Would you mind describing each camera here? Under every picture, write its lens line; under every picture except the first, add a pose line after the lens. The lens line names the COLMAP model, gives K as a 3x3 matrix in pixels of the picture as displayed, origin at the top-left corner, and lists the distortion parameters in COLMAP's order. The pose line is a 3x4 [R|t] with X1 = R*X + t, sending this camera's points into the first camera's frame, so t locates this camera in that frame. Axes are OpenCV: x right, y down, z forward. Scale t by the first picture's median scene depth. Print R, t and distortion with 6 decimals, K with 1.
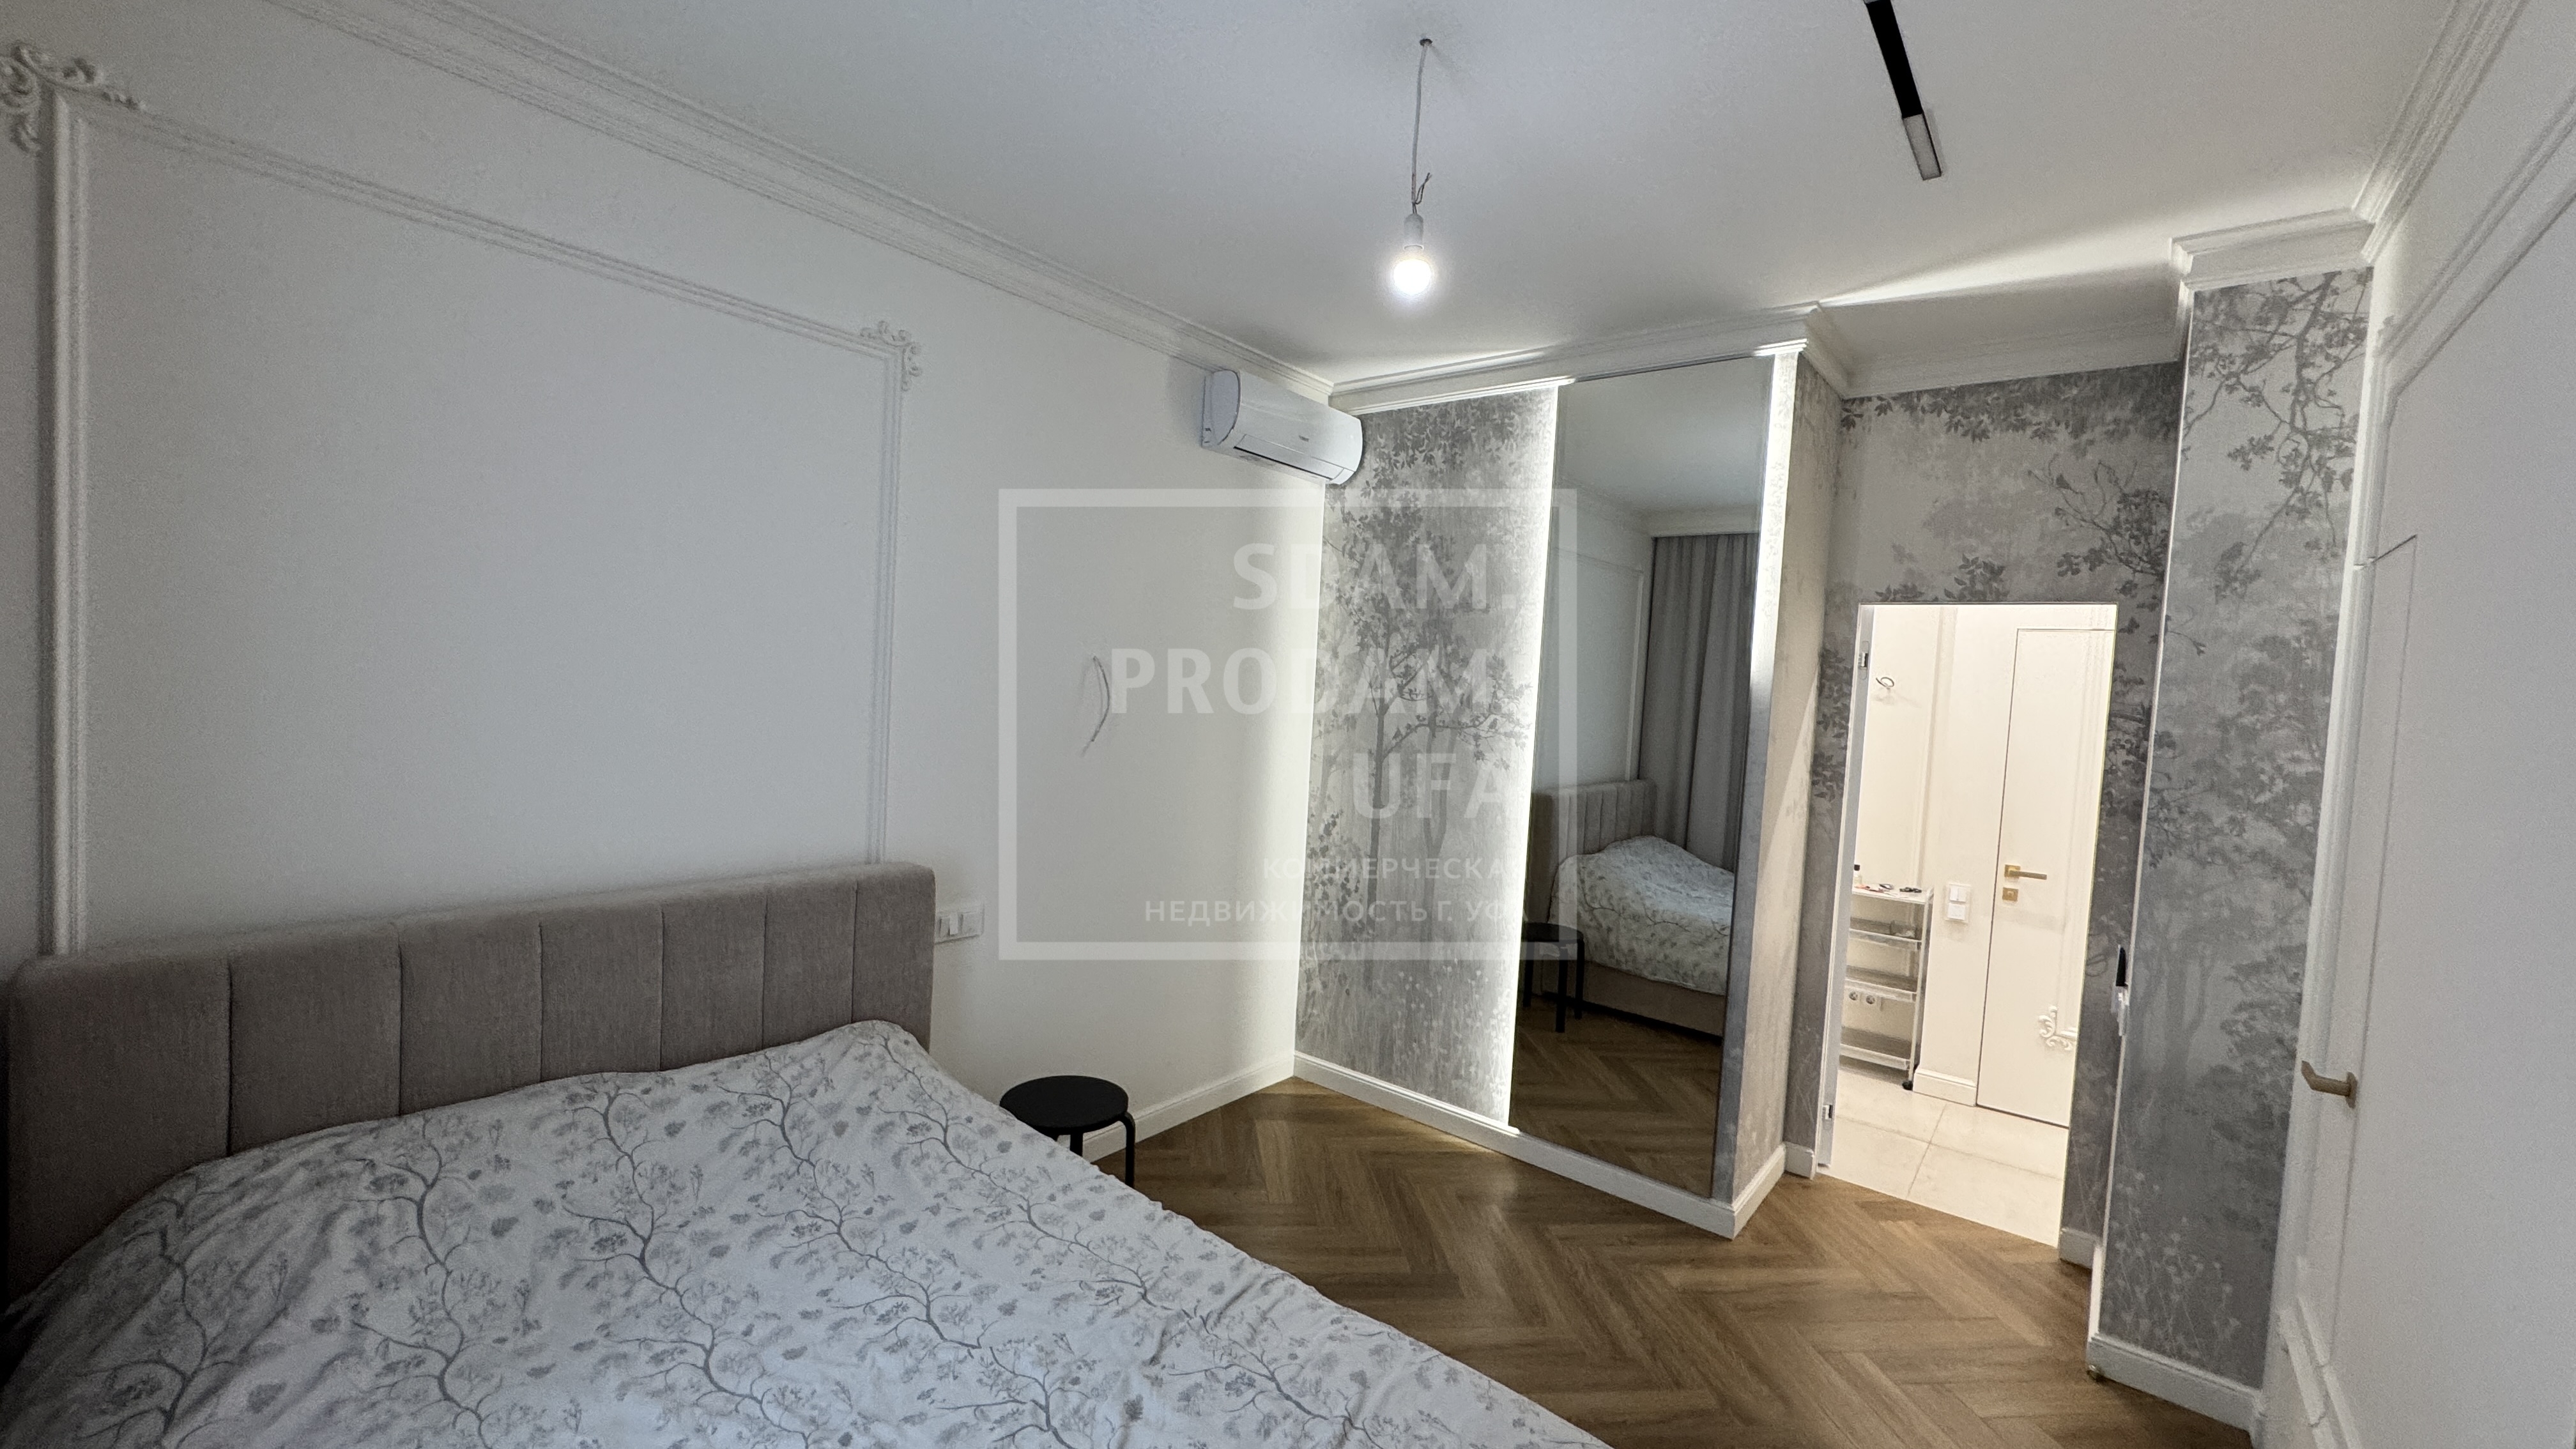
lens RADIAL K [[1022.5, 0, 1280.1], [0, 1022.5, 723.2], [0, 0, 1]] dist [-0.002846, 0.000699]
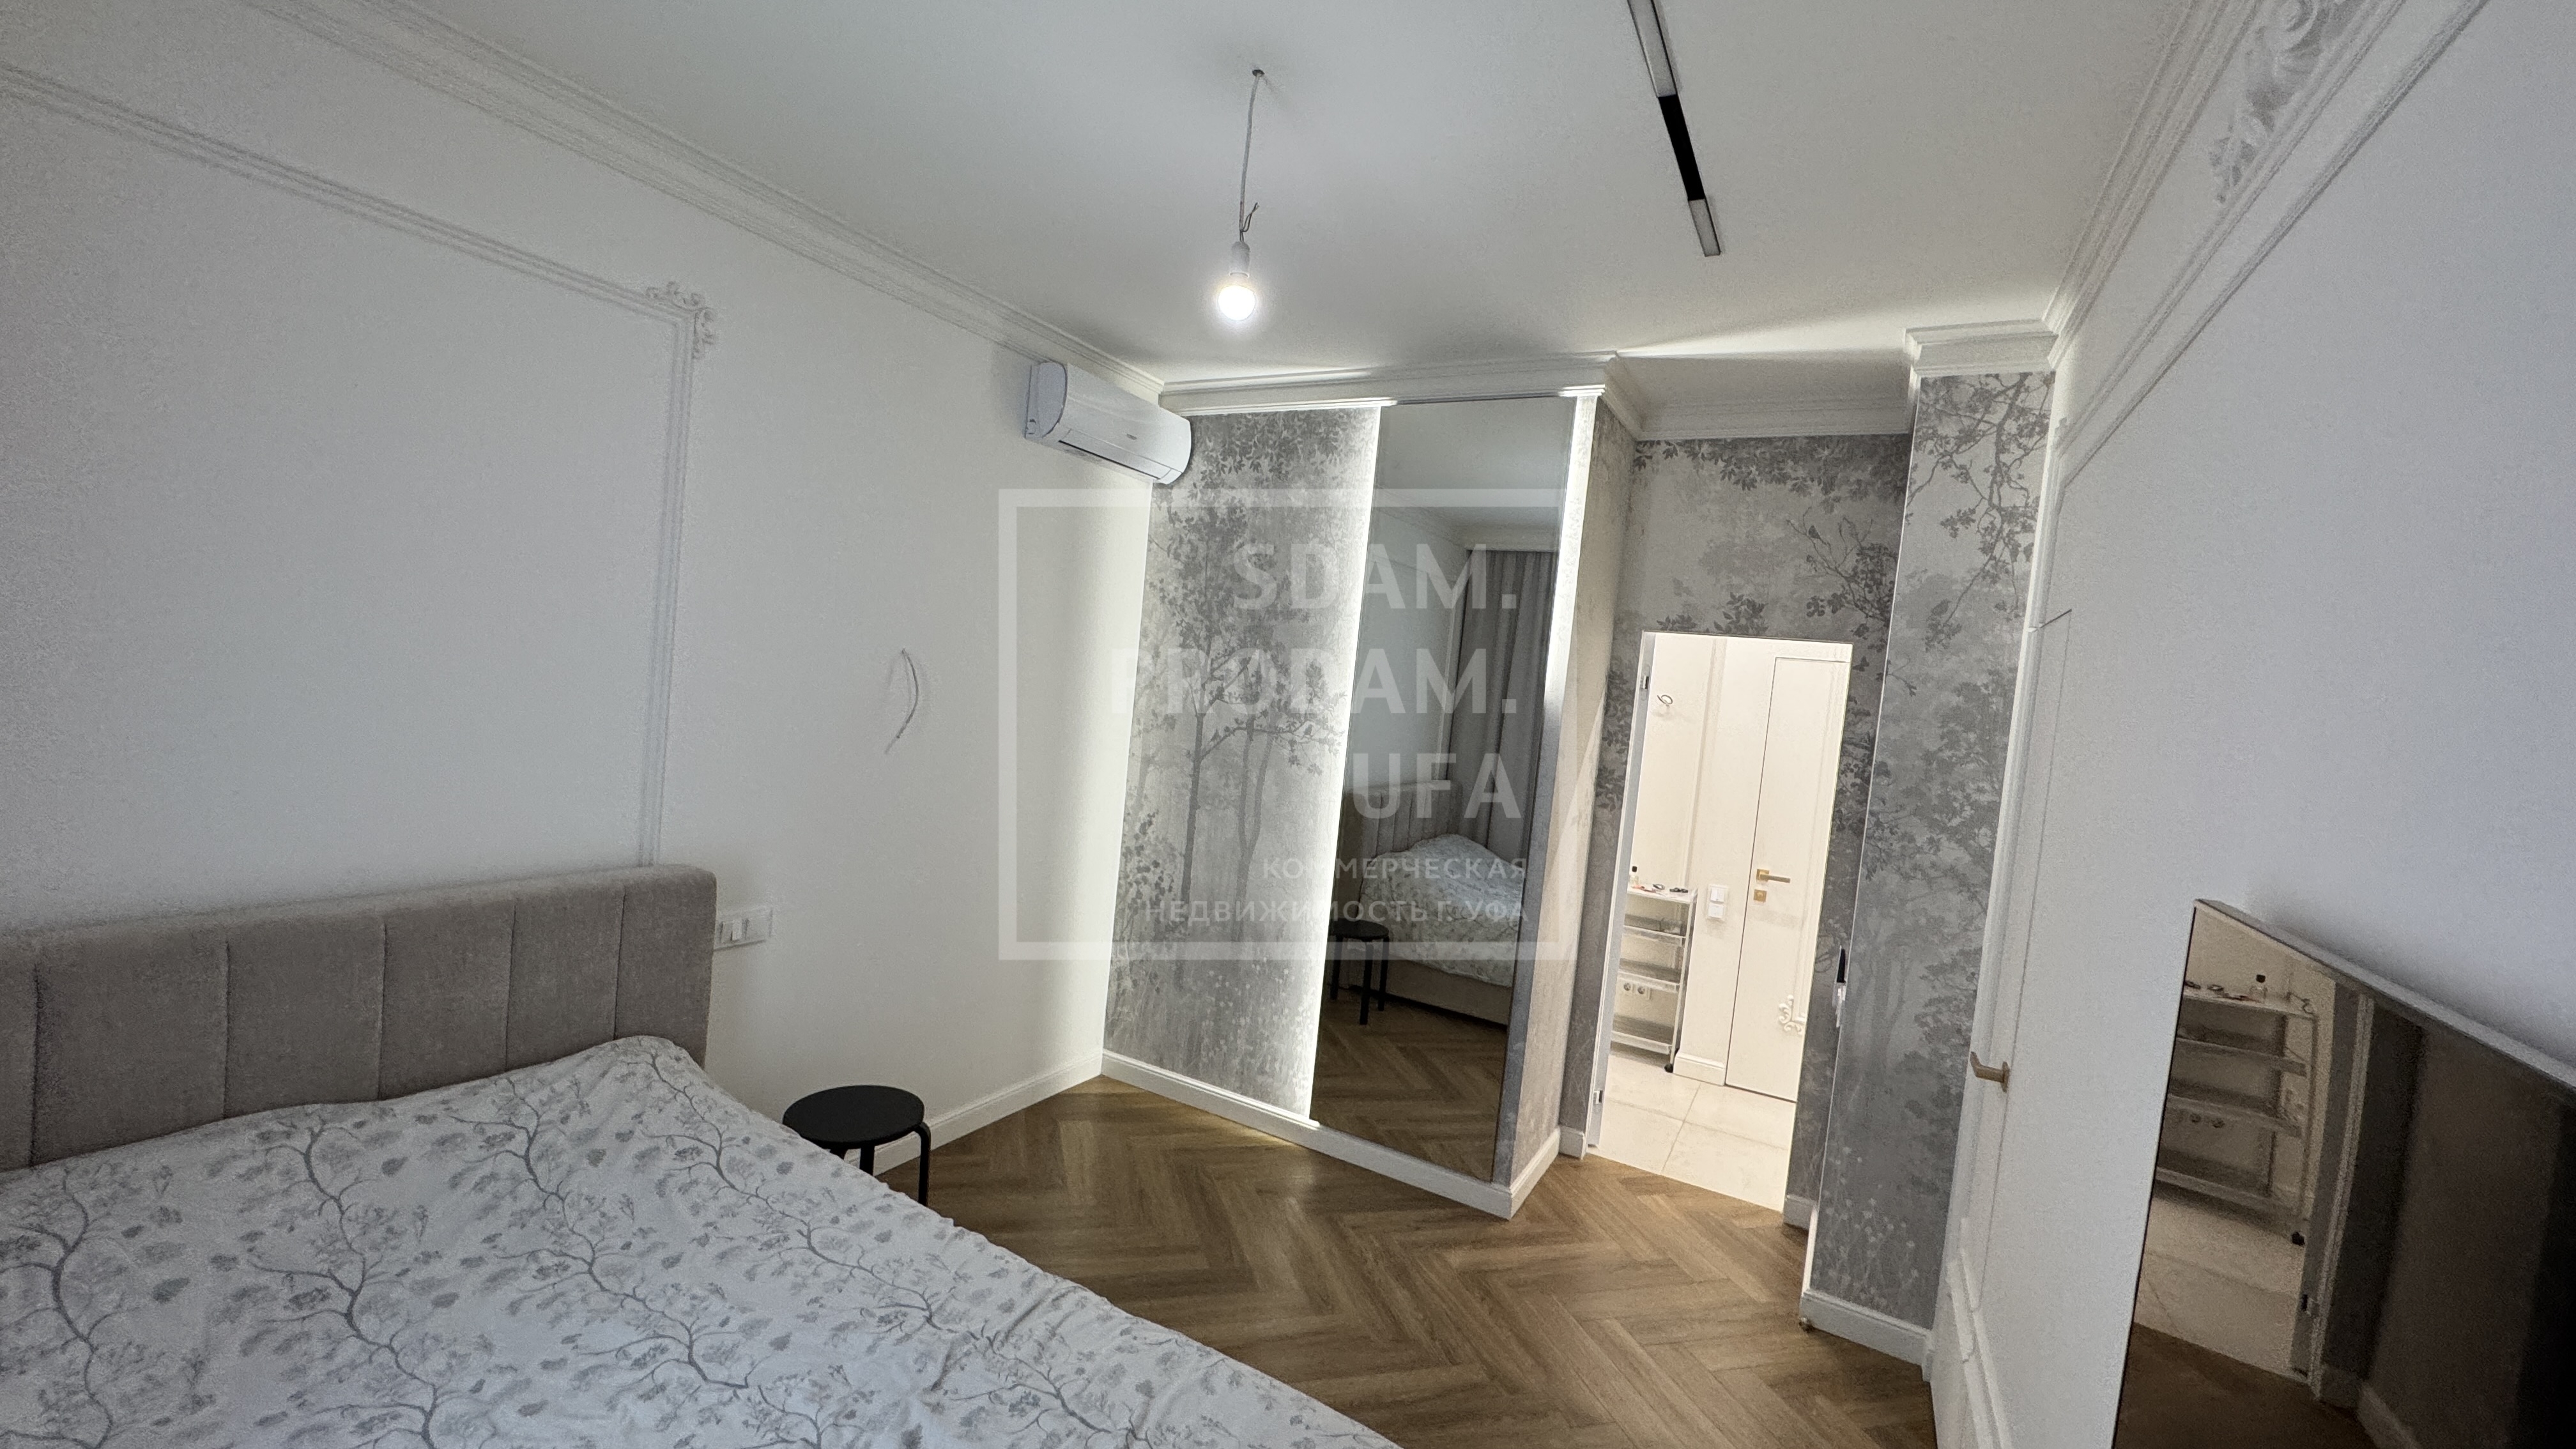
lens RADIAL K [[1022.5, 0, 1280.4], [0, 1022.5, 722.6], [0, 0, 1]] dist [-0.002846, 0.000699]
pose [[0.985184, 0.032468, 0.168402, 0.008025], [-0.034817, 0.999333, 0.011016, -0.018140], [-0.167932, -0.016716, 0.985657, -0.007860]]
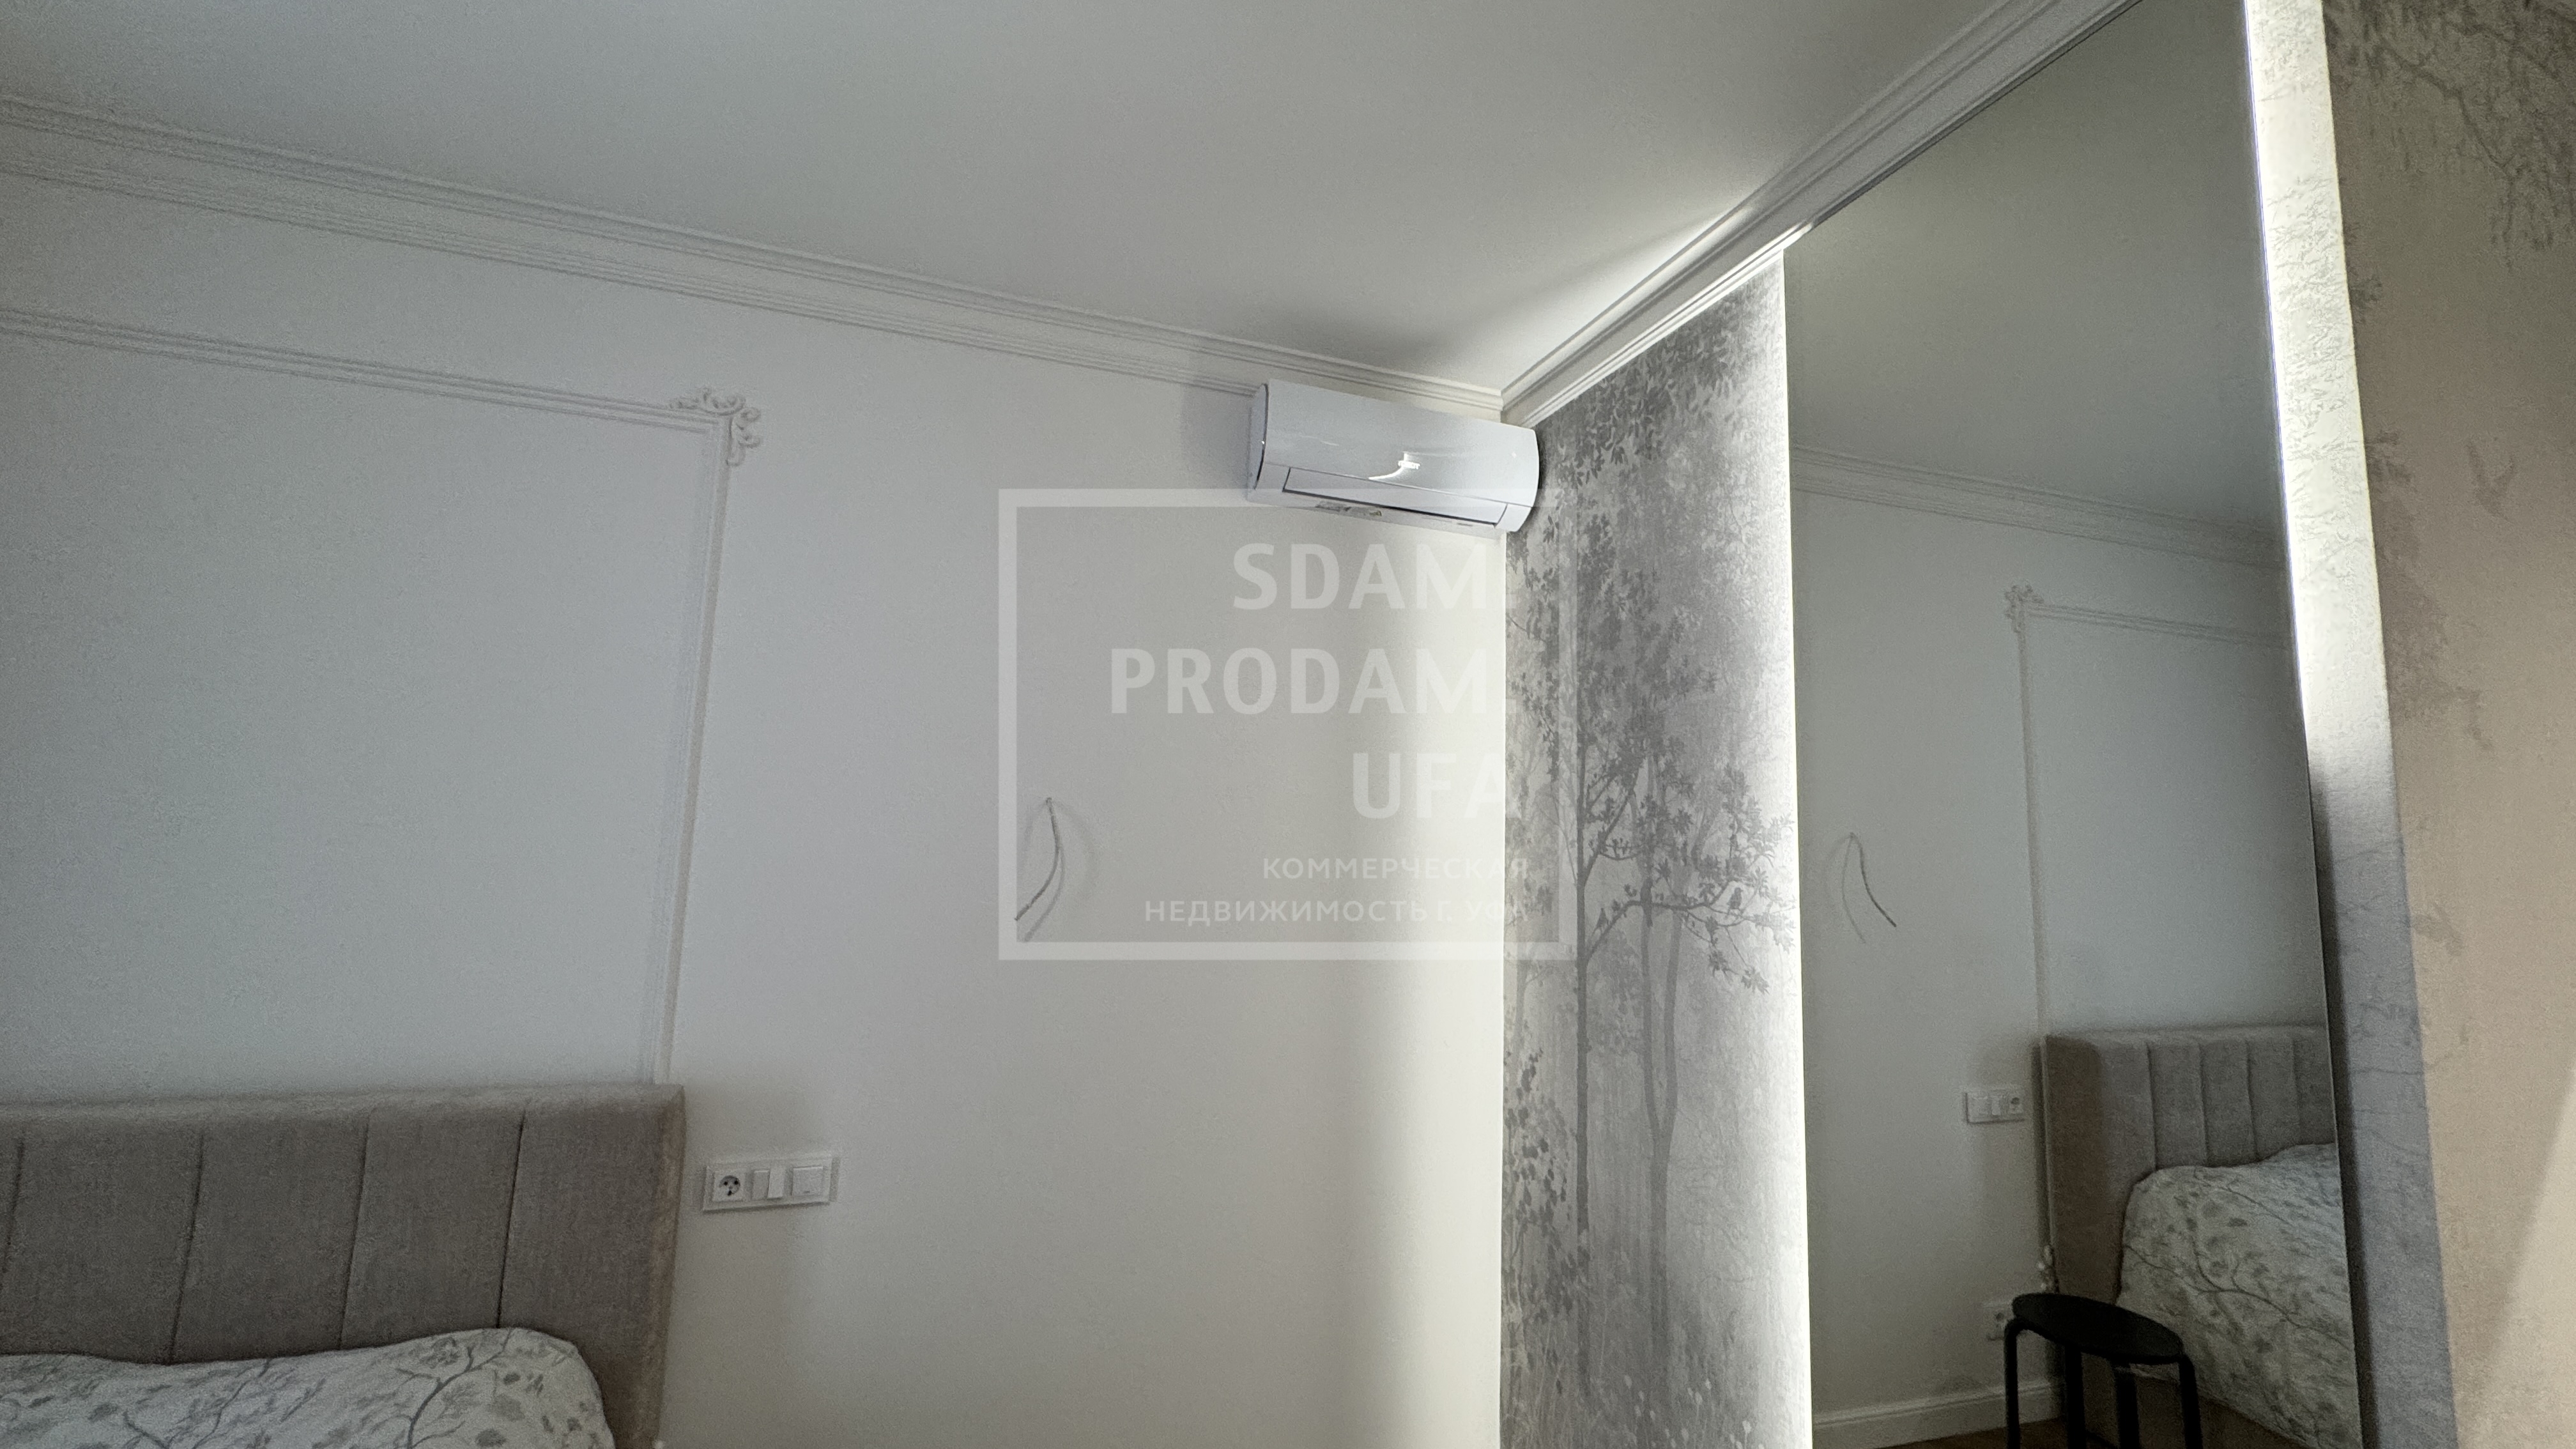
lens RADIAL K [[1022.5, 0, 1289.4], [0, 1022.5, 725.6], [0, 0, 1]] dist [-0.002846, 0.000699]
pose [[0.850639, -0.088286, -0.518284, 0.306453], [-0.009194, 0.983151, -0.182563, 0.011437], [0.525670, 0.160060, 0.835495, 0.460367]]
